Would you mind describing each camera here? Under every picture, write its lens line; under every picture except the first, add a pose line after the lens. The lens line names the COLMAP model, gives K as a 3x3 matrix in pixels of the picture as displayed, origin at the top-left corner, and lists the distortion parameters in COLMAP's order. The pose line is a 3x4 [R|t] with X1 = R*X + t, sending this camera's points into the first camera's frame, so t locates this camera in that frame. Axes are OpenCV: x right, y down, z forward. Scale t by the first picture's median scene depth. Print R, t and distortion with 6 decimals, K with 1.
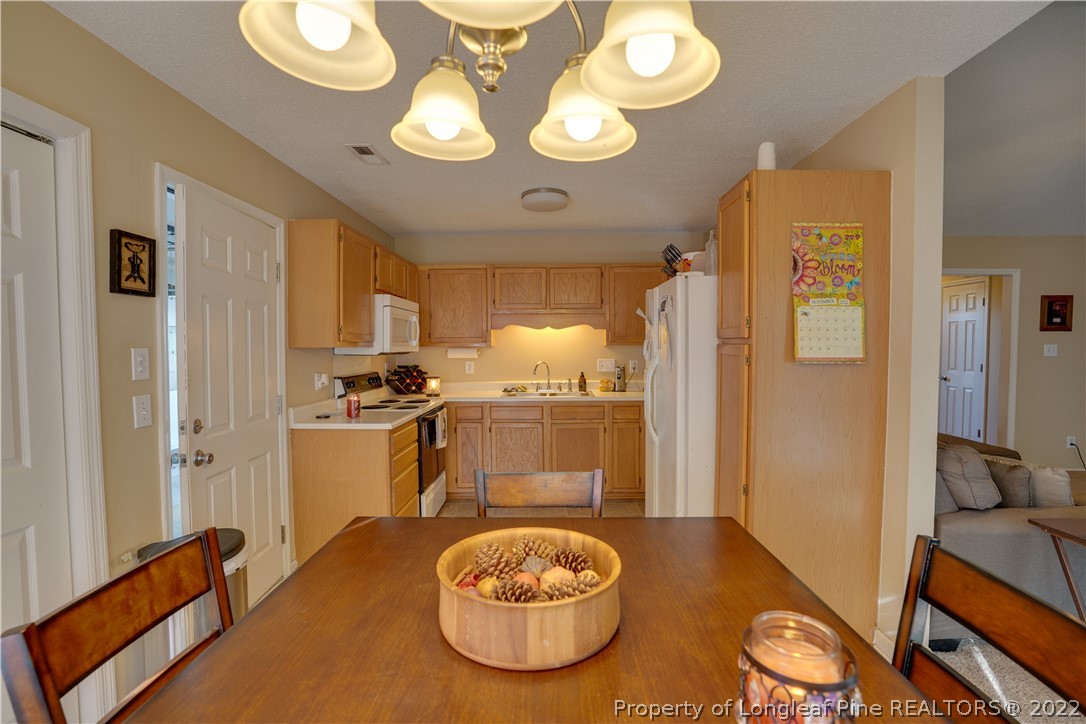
lens RADIAL K [[504.5, 0, 541.2], [0, 504.5, 364.1], [0, 0, 1]] dist [-0.071921, 0.028527]
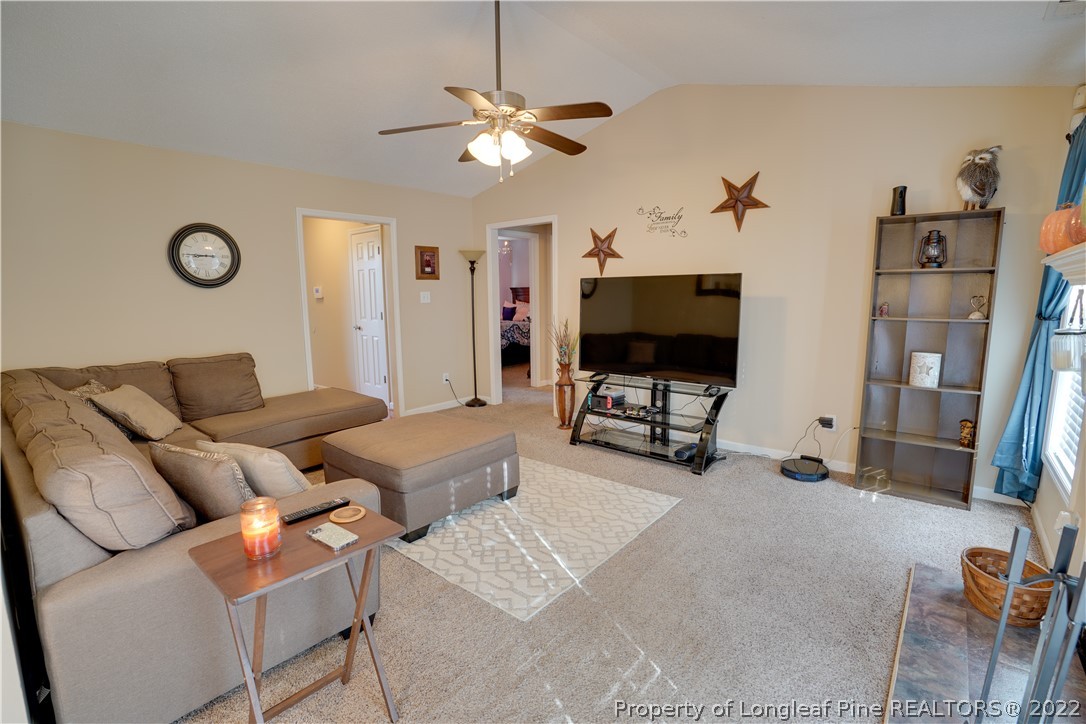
lens RADIAL K [[504.5, 0, 541.2], [0, 504.5, 364.1], [0, 0, 1]] dist [-0.071921, 0.028527]
pose [[0.635811, -0.113605, 0.763439, 0.342573], [0.036707, 0.992440, 0.117112, -0.002344], [-0.770972, -0.046438, 0.635174, 0.073258]]
